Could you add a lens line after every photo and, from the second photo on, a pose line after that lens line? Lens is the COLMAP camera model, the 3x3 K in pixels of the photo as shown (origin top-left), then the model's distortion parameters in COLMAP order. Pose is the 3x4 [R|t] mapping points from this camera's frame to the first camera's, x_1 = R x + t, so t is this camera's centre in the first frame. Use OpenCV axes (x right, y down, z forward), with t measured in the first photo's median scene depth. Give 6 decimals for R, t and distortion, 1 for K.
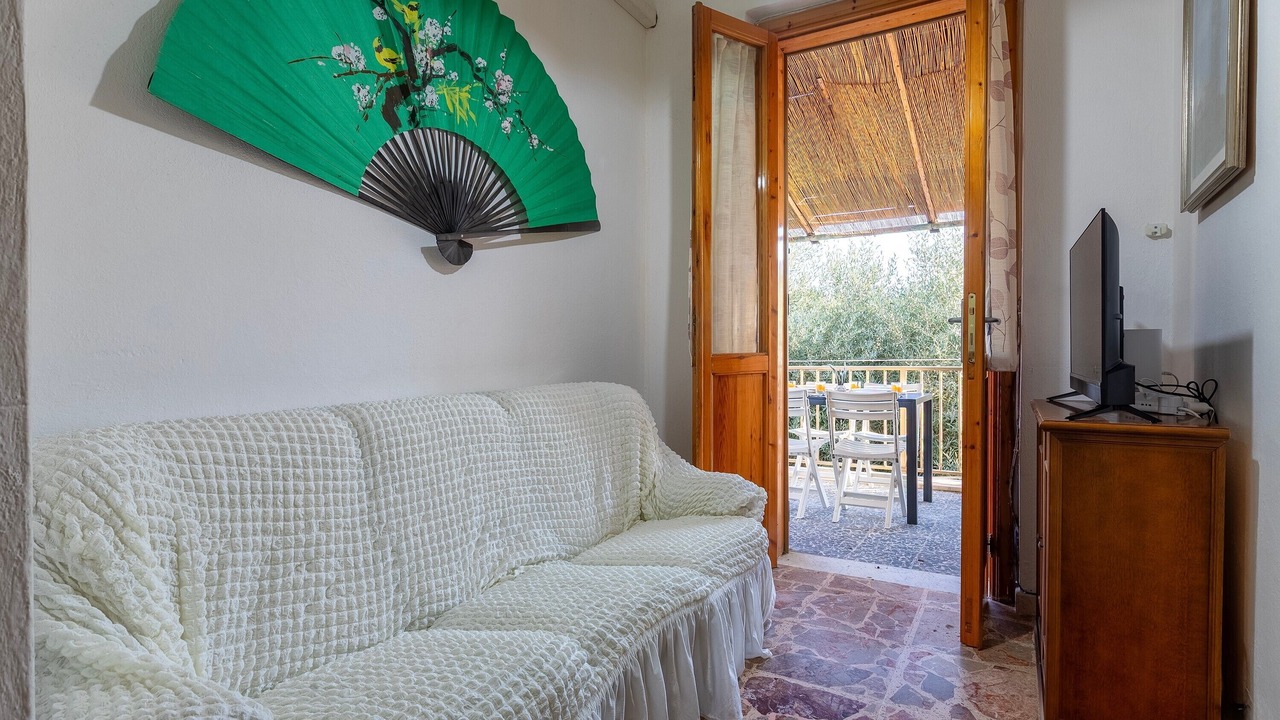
lens RADIAL K [[647.9, 0, 641.4], [0, 647.9, 358.9], [0, 0, 1]] dist [0.002910, 0.000293]
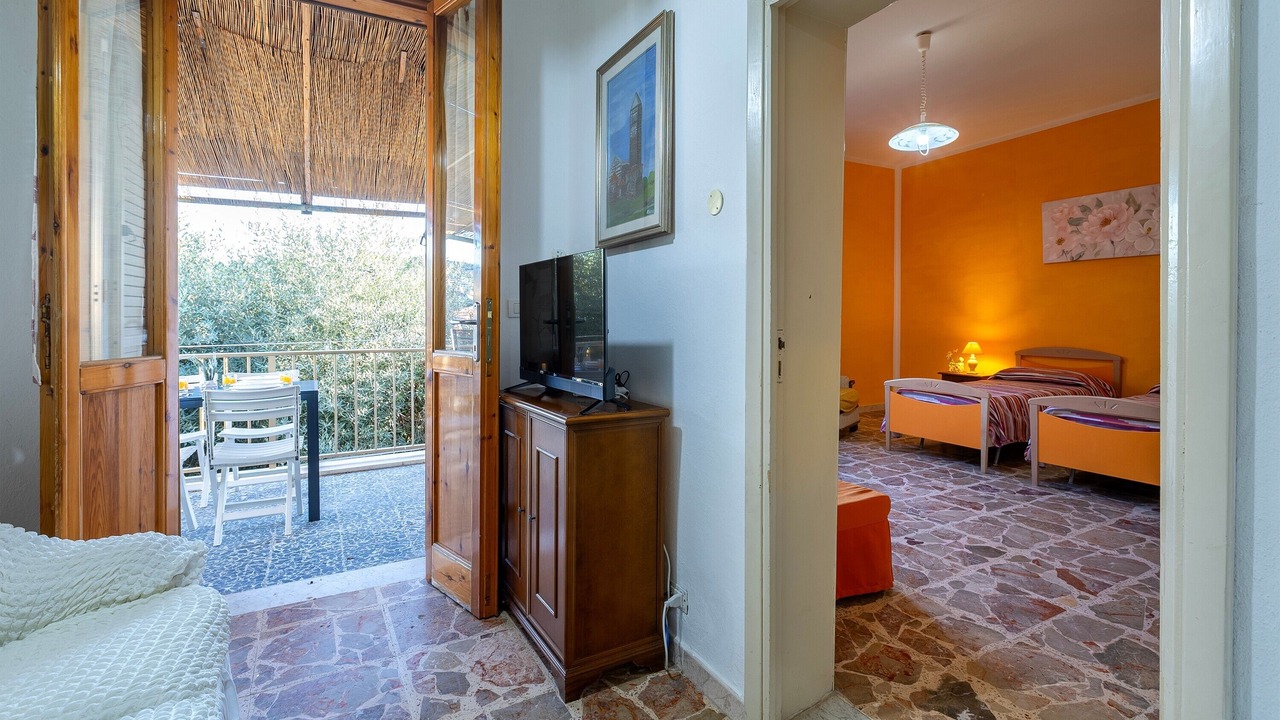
lens RADIAL K [[606.8, 0, 646.1], [0, 606.8, 322.3], [0, 0, 1]] dist [0.002267, -0.000106]
pose [[0.496782, -0.010907, 0.867807, -0.147674], [0.015837, 0.999868, 0.003501, -0.043786], [-0.867731, 0.012004, 0.496889, 0.166126]]
